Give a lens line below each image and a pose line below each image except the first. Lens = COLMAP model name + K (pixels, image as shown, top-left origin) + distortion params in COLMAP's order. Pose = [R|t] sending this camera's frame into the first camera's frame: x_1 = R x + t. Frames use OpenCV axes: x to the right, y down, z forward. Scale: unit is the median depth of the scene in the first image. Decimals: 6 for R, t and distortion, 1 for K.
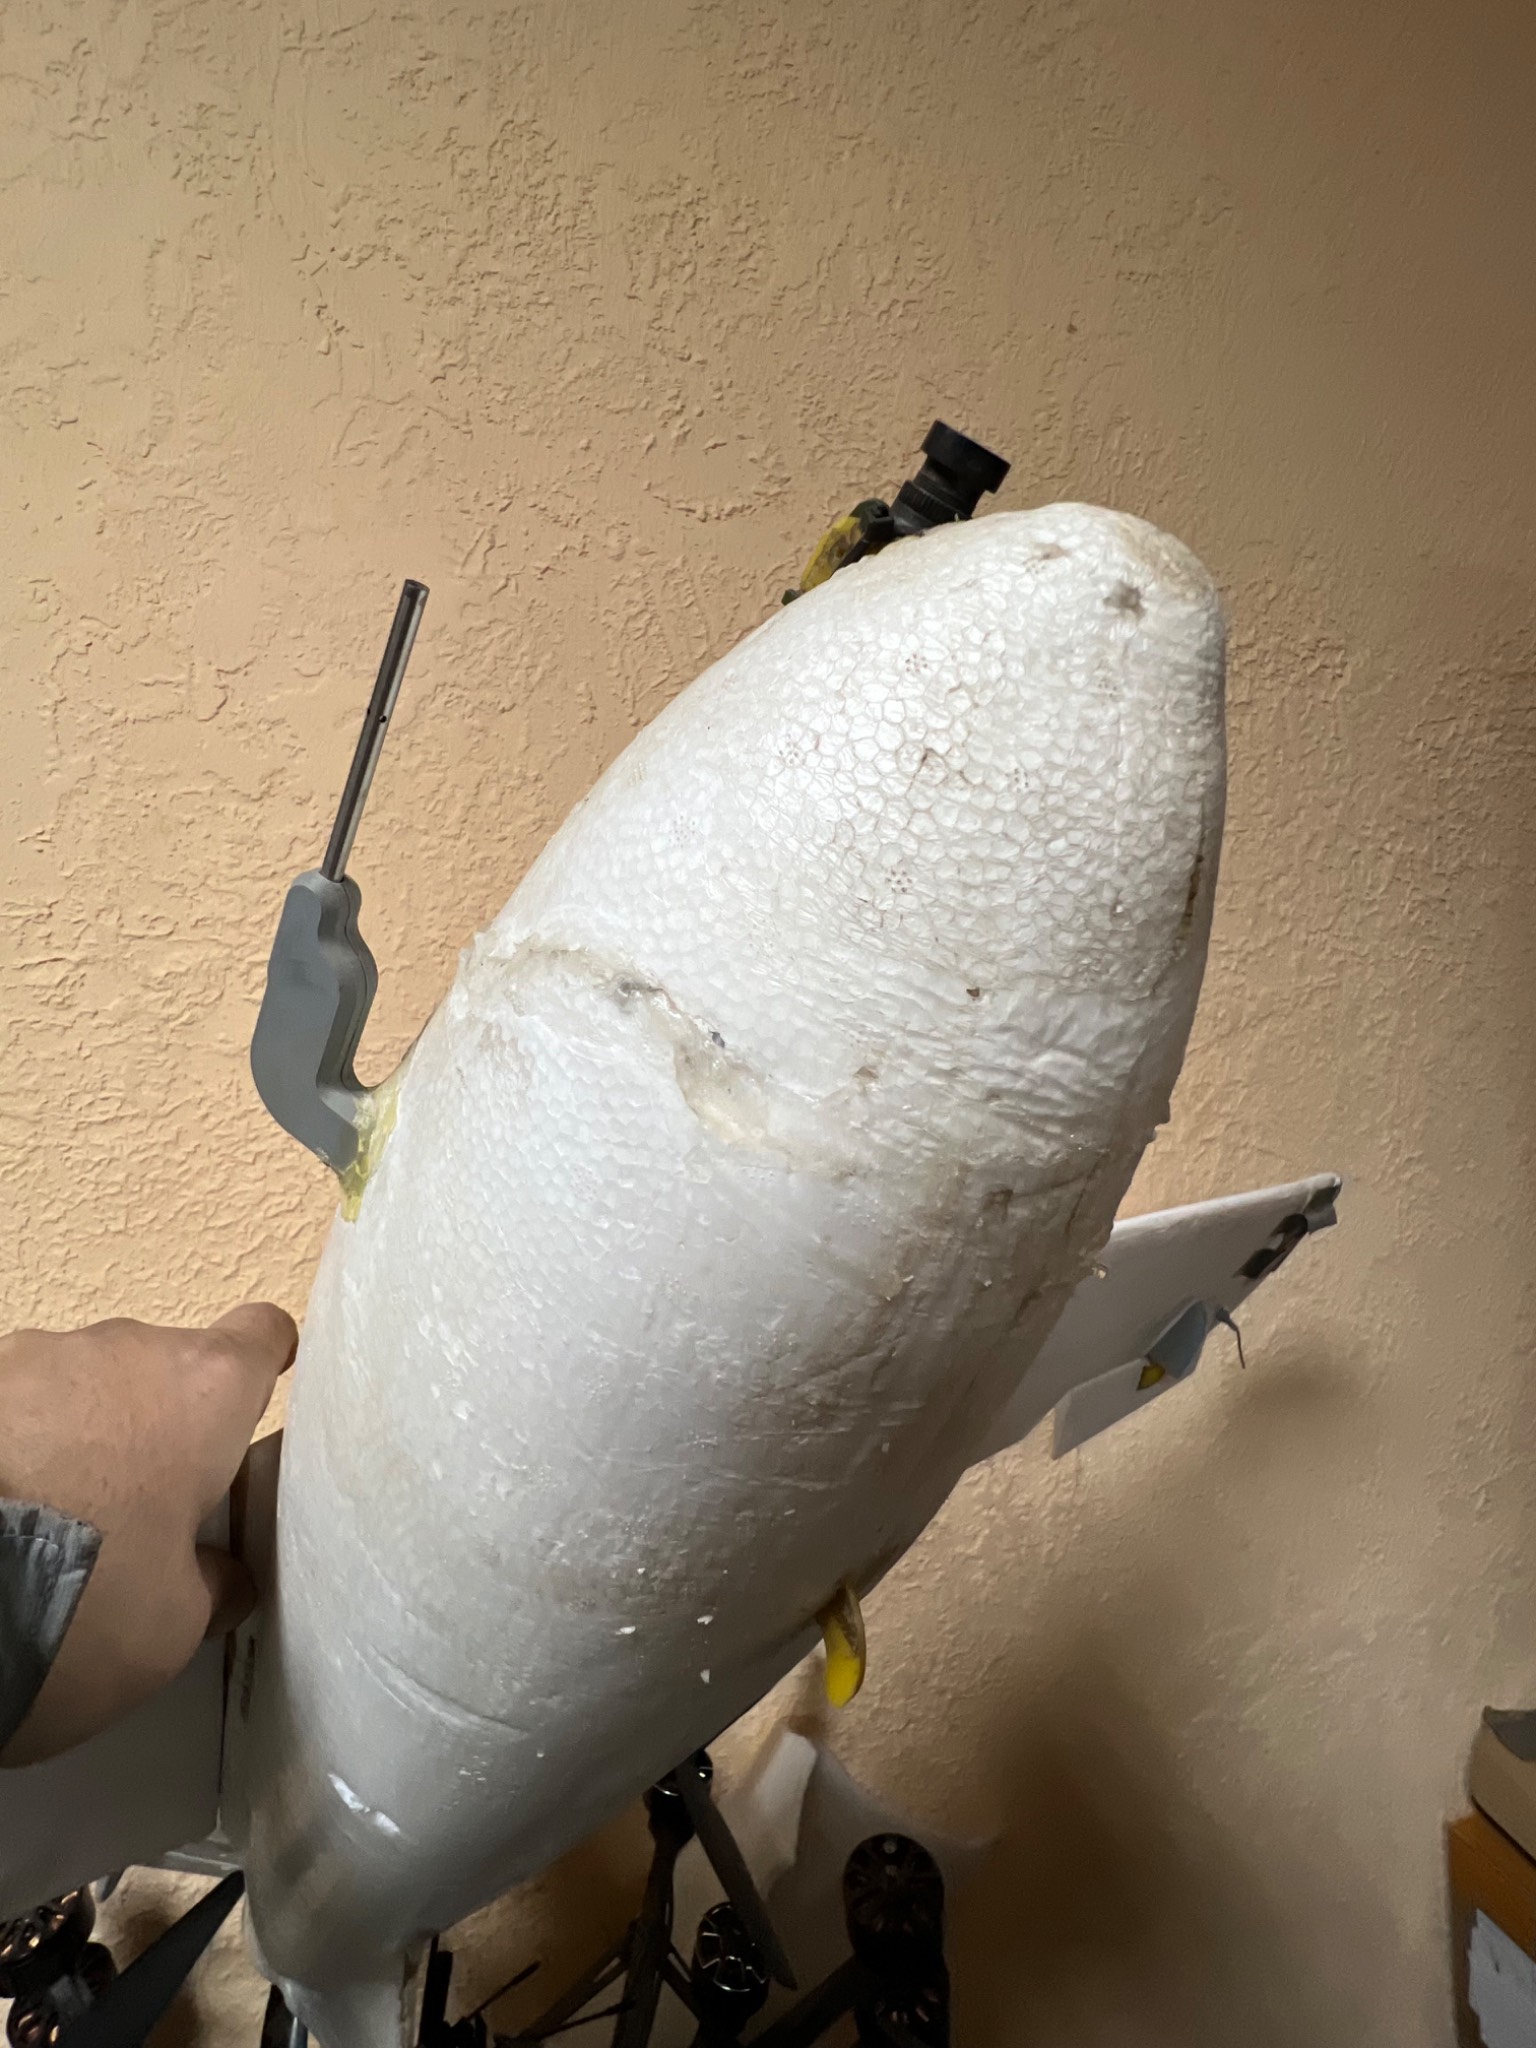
lens RADIAL K [[1028.4, 0, 724.7], [0, 1028.4, 1011.5], [0, 0, 1]] dist [-0.011769, 0.003240]
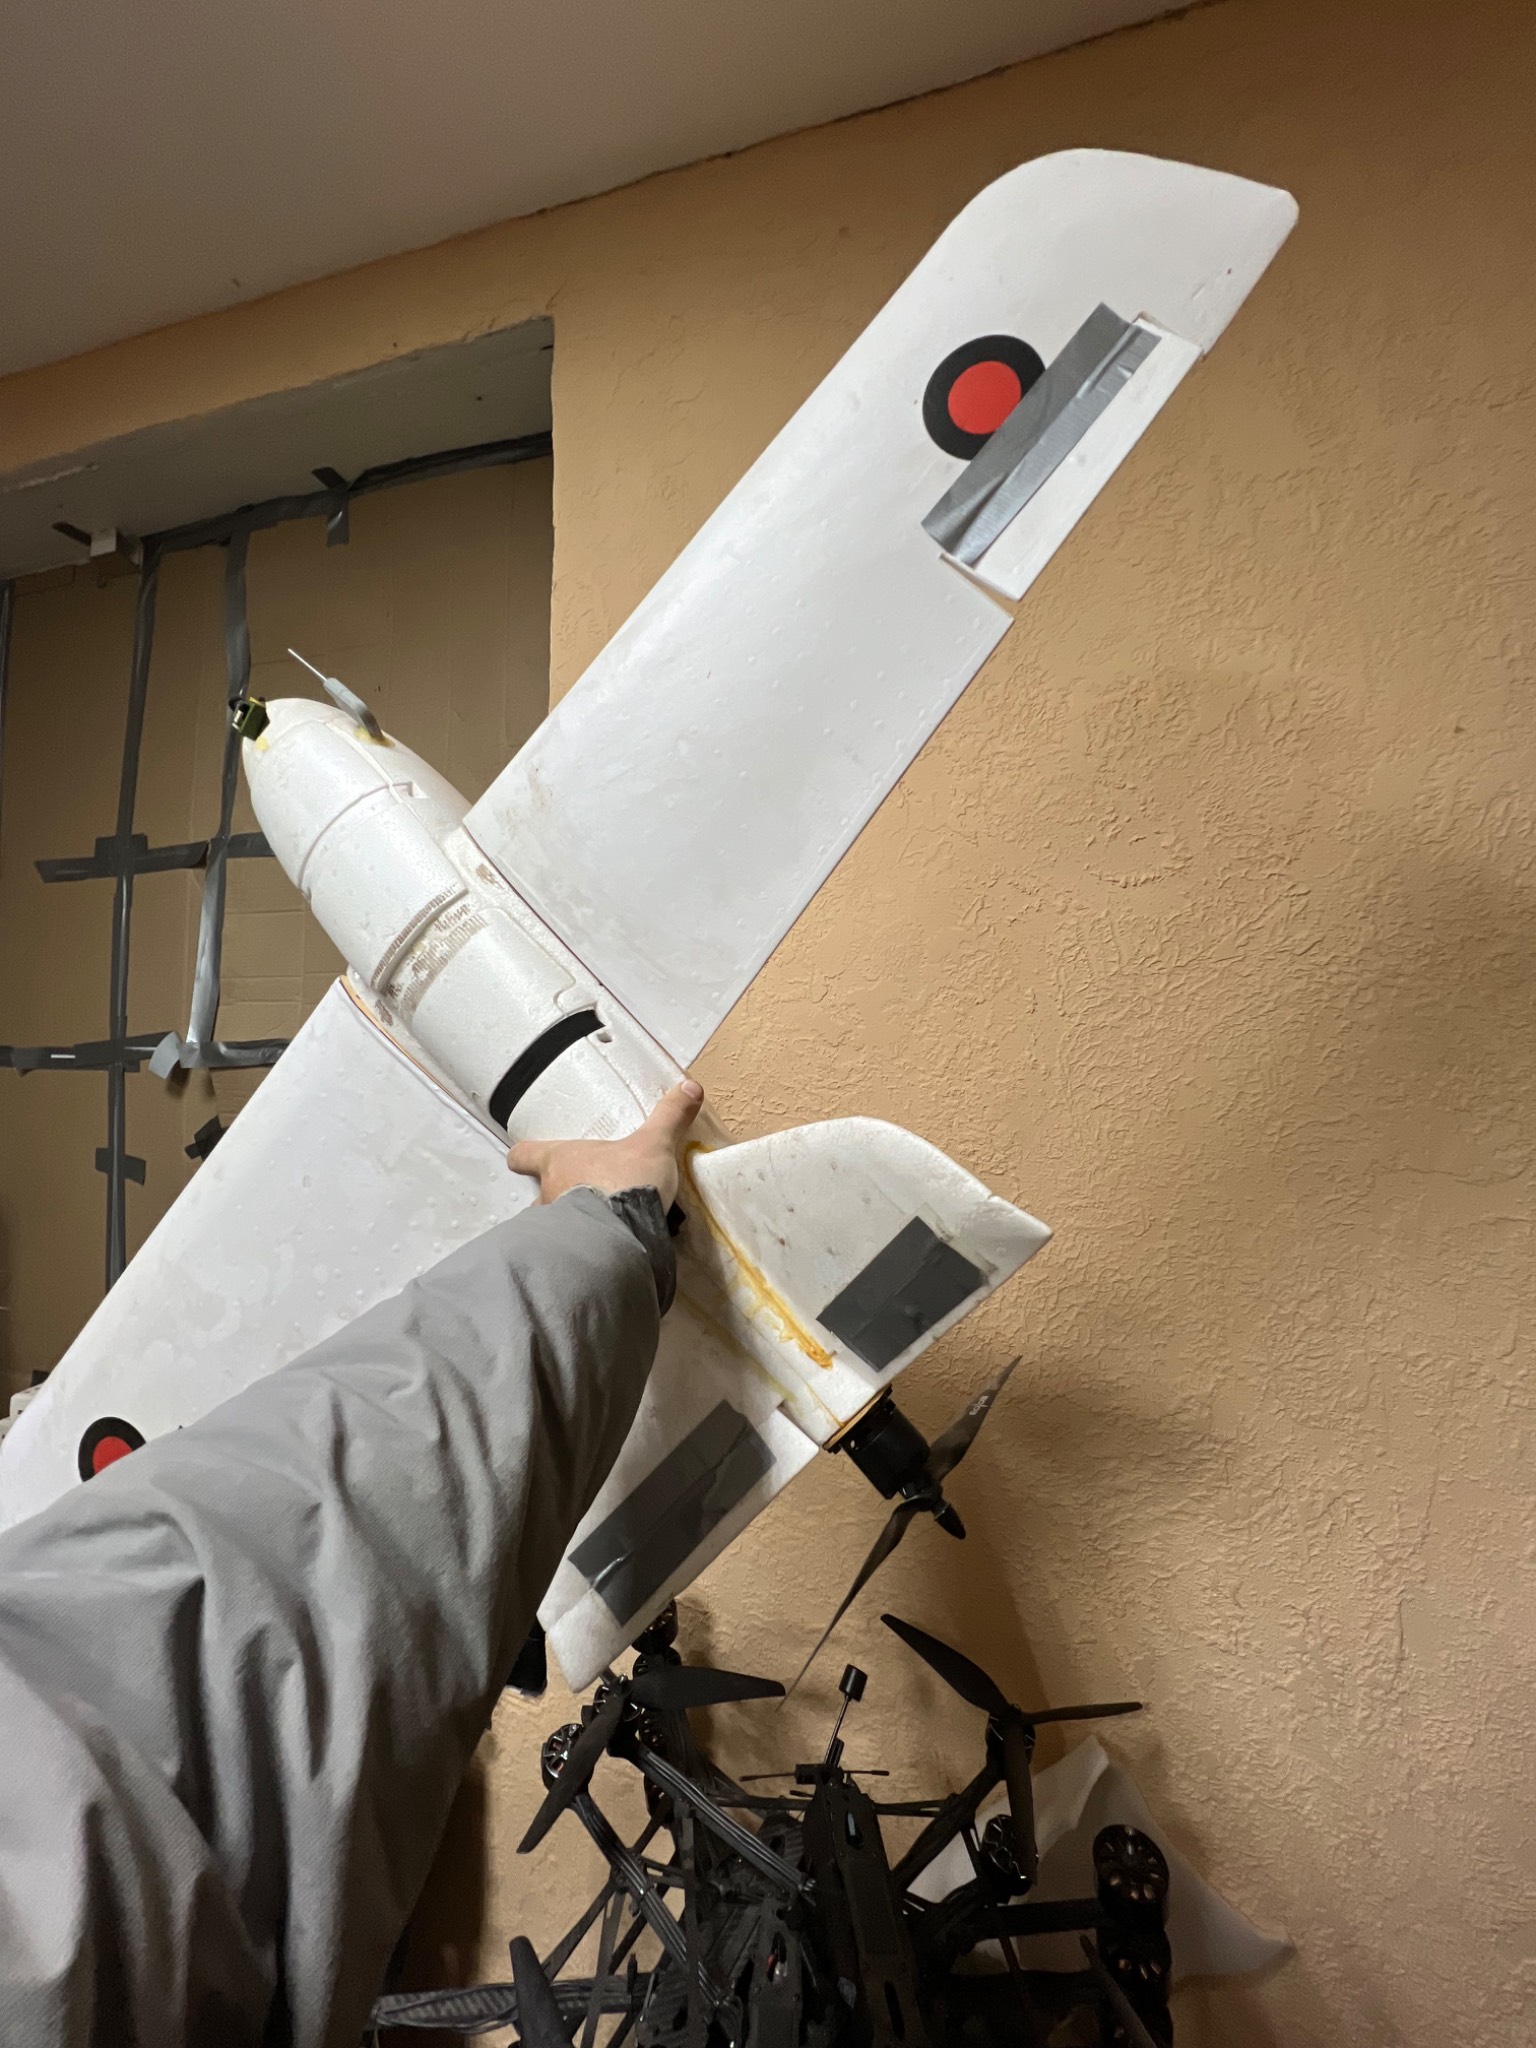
lens RADIAL K [[835.0, 0, 764.9], [0, 835.0, 997.4], [0, 0, 1]] dist [-0.002263, 0.000819]
pose [[0.855895, 0.084963, -0.510123, 0.174362], [-0.136199, 0.988621, -0.063859, -0.166550], [0.498893, 0.124135, 0.857727, -0.325808]]
